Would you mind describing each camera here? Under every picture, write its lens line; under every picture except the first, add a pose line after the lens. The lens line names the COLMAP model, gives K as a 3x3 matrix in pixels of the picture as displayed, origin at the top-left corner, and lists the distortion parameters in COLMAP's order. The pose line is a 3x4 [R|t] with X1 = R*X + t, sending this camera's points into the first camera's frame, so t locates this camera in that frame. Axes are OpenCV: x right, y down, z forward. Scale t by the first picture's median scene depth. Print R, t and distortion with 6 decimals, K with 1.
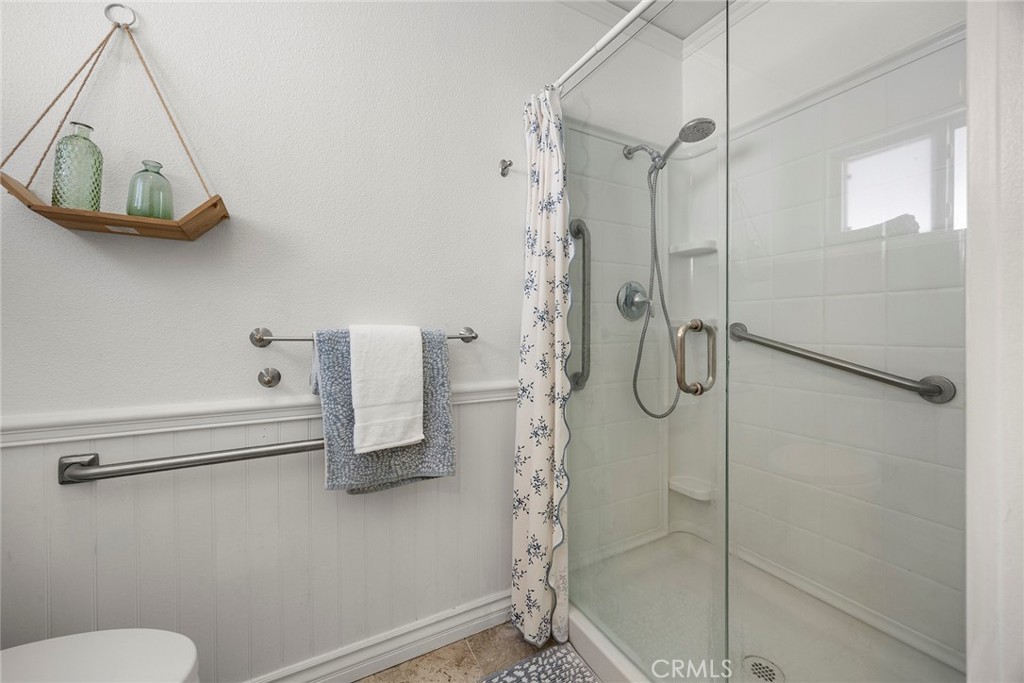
lens RADIAL K [[395.5, 0, 513.9], [0, 395.5, 337.6], [0, 0, 1]] dist [-0.001557, -0.000167]
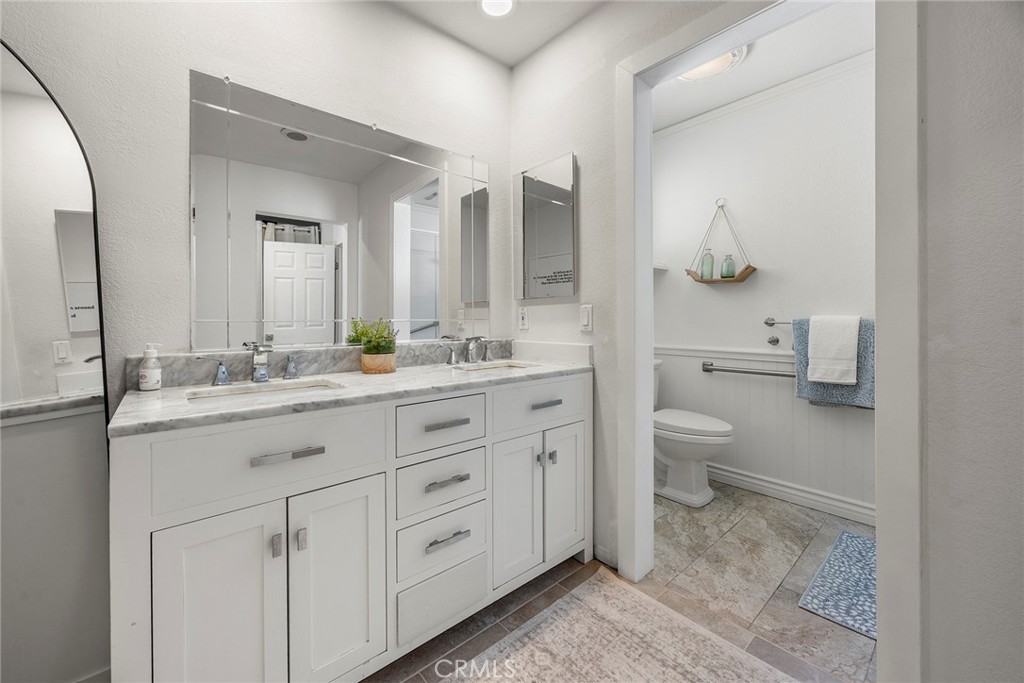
lens RADIAL K [[395.5, 0, 519.4], [0, 395.5, 319.9], [0, 0, 1]] dist [-0.001557, -0.000167]
pose [[0.235059, 0.002138, -0.971979, 1.155223], [-0.000065, 0.999998, 0.002184, -0.016339], [0.971981, -0.000450, 0.235059, -0.853065]]
